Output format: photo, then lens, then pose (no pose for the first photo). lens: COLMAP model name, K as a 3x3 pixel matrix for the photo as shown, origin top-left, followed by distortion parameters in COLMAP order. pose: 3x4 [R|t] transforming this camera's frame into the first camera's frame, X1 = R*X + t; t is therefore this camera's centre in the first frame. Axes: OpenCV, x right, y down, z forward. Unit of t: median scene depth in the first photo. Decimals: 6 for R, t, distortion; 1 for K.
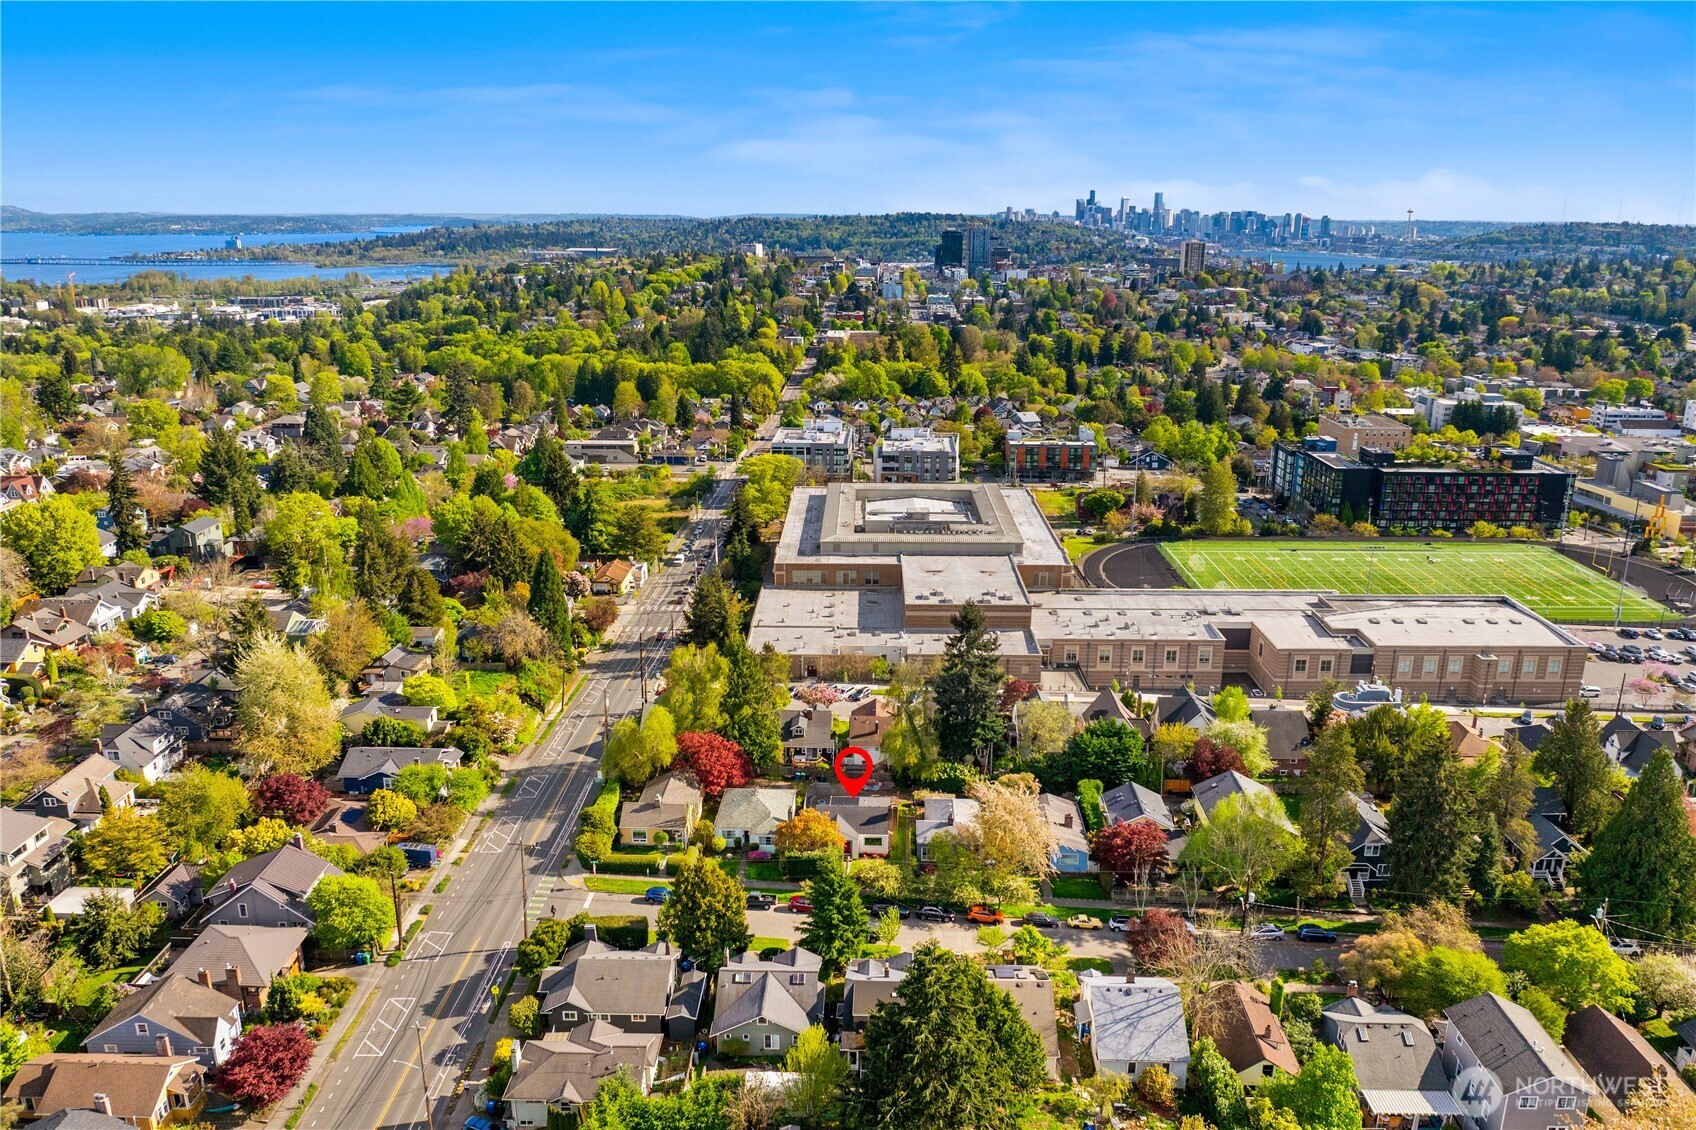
lens RADIAL K [[1205.9, 0, 861.0], [0, 1205.9, 562.8], [0, 0, 1]] dist [-0.004045, -0.071513]
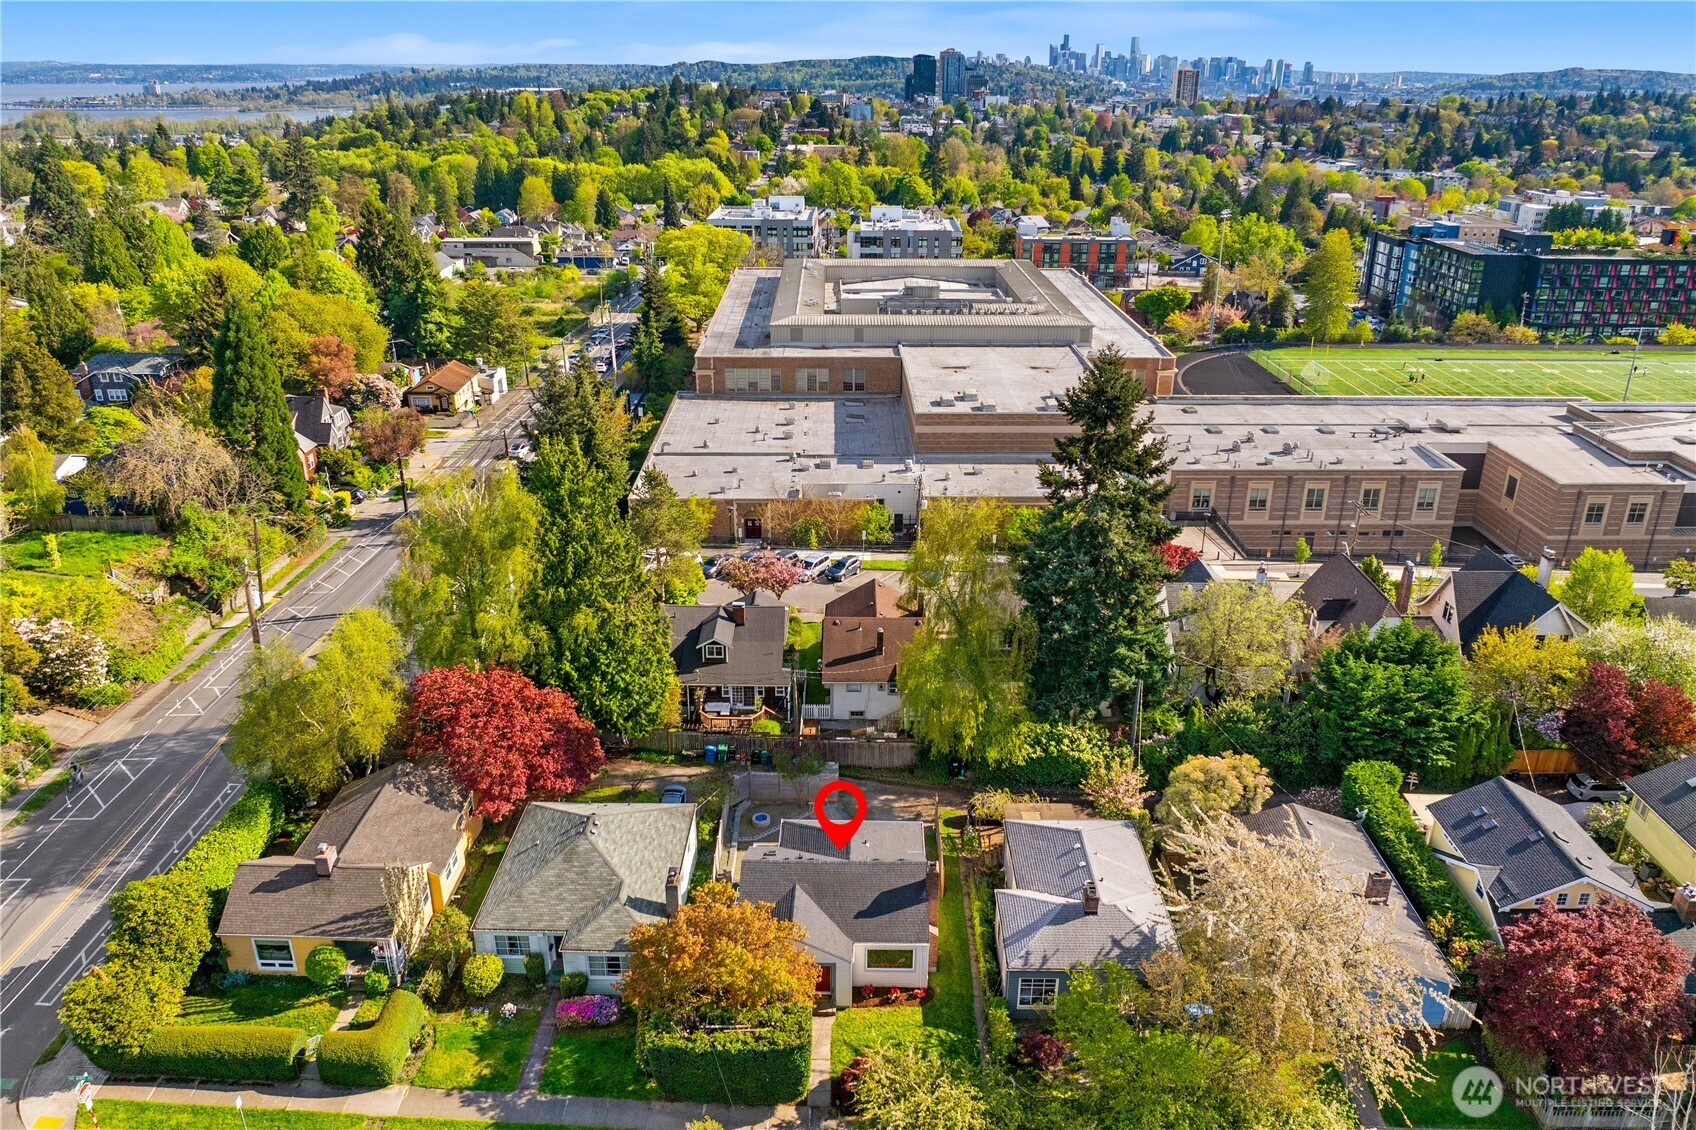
lens RADIAL K [[1204.8, 0, 862.2], [0, 1204.8, 560.6], [0, 0, 1]] dist [-0.037501, -0.000816]
pose [[0.999553, -0.009245, 0.028434, -0.005044], [0.006115, 0.994105, 0.108252, 0.037770], [-0.029268, -0.108030, 0.993717, 0.375561]]
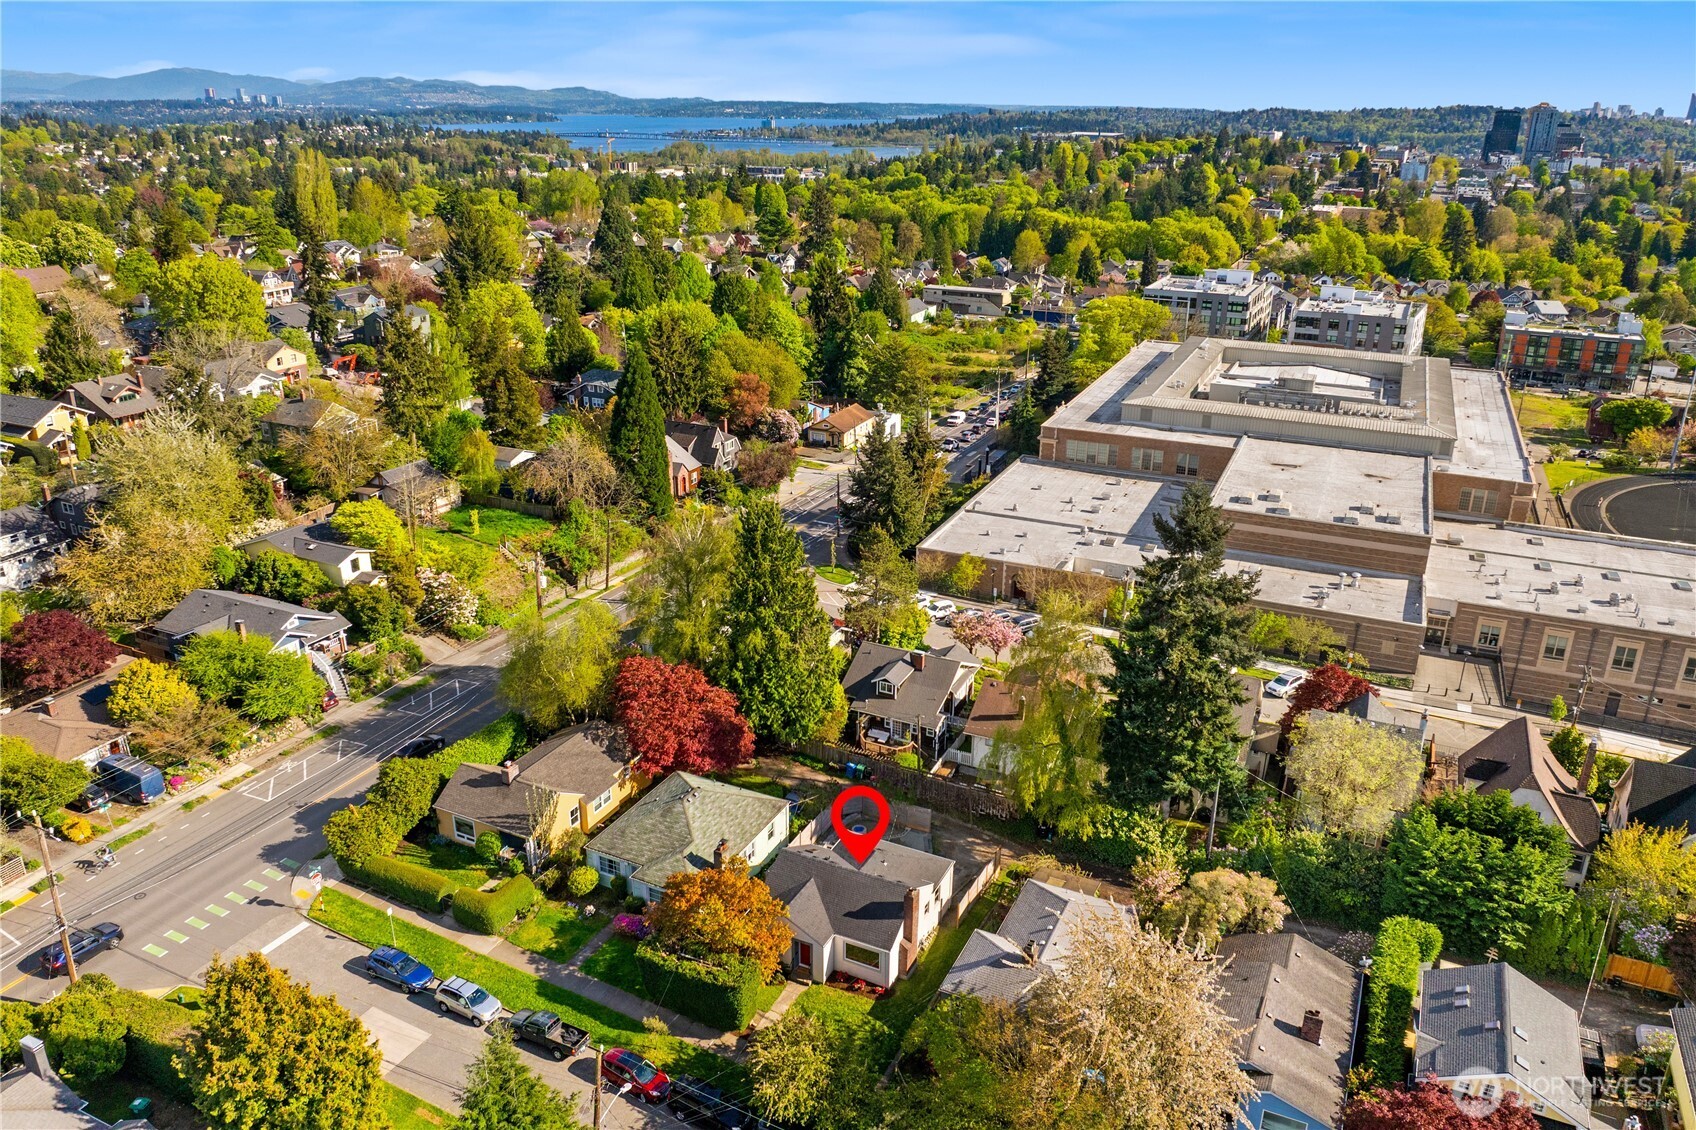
lens RADIAL K [[1204.8, 0, 862.2], [0, 1204.8, 560.6], [0, 0, 1]] dist [-0.037501, -0.000816]
pose [[0.916822, 0.146590, -0.371413, 0.095476], [-0.117326, 0.988012, 0.100334, 0.018949], [0.381669, -0.048412, 0.923030, 0.340656]]
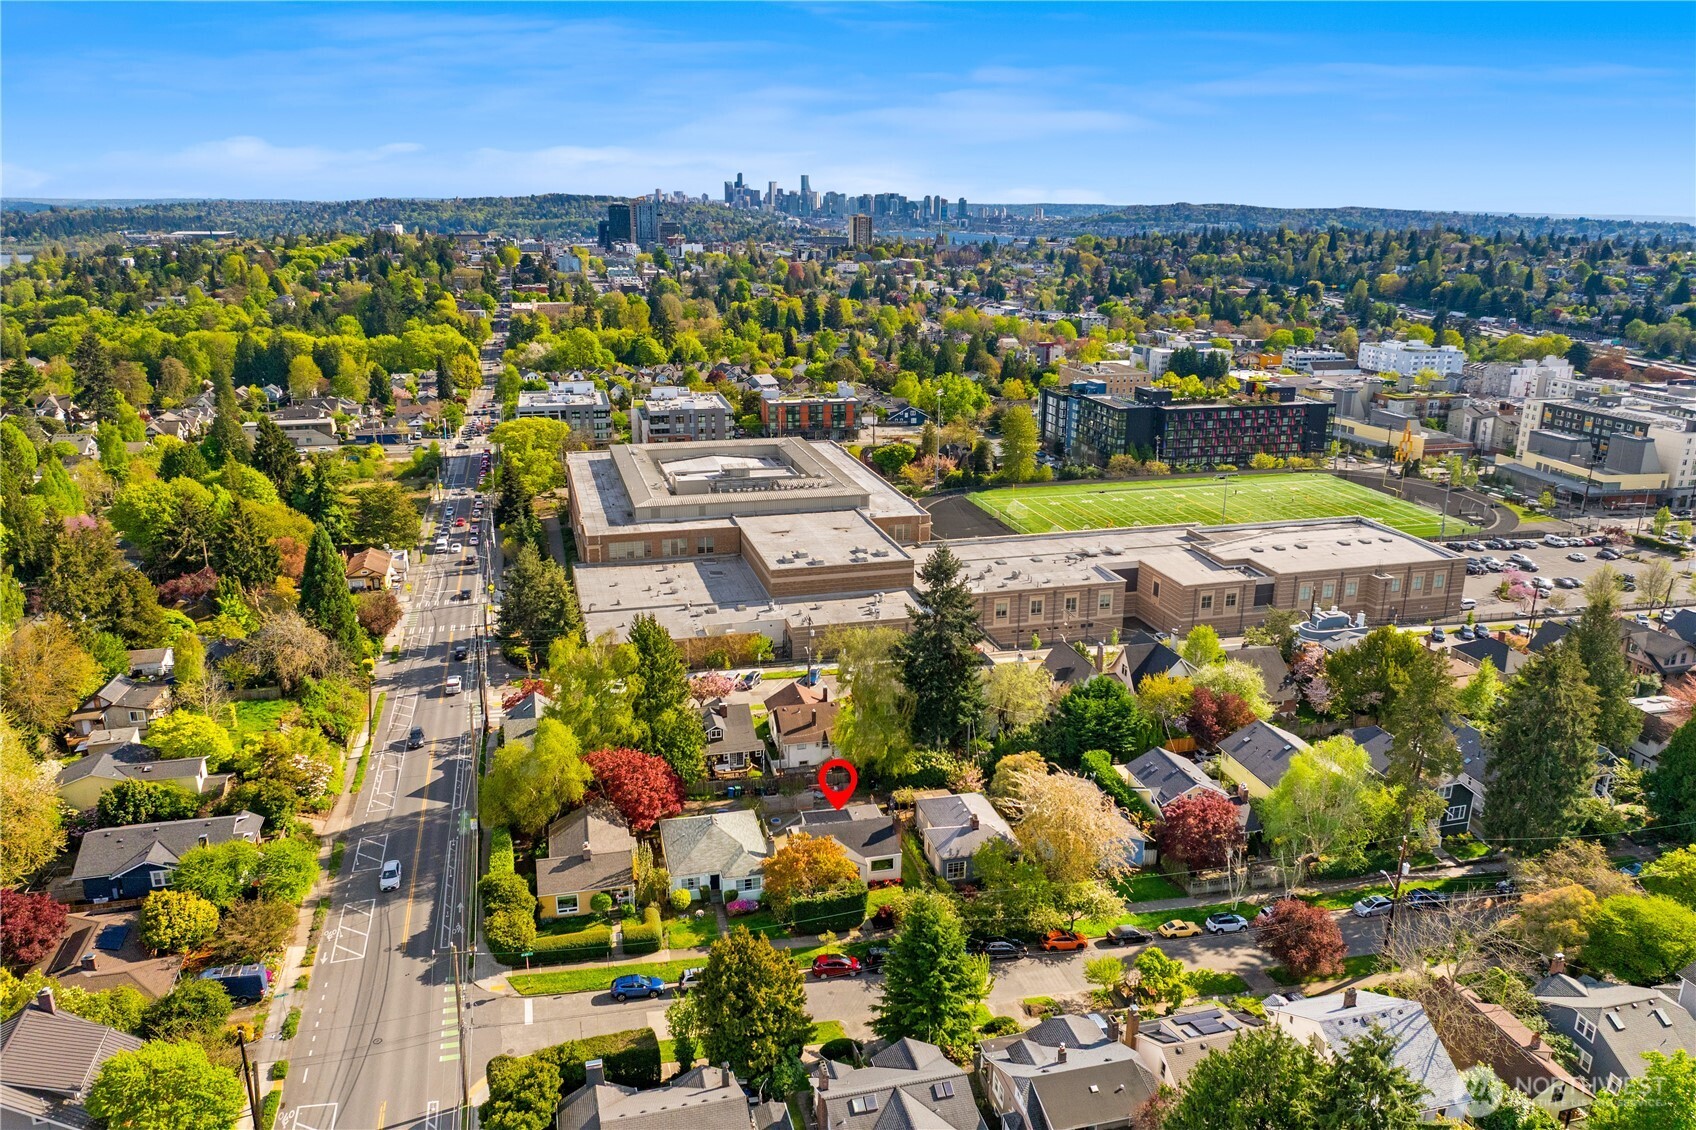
lens RADIAL K [[1204.8, 0, 862.2], [0, 1204.8, 560.6], [0, 0, 1]] dist [-0.037501, -0.000816]
pose [[0.959583, -0.075366, 0.271146, -0.114197], [0.072655, 0.997156, 0.020040, 0.014201], [-0.271885, 0.000471, 0.962330, 0.162563]]
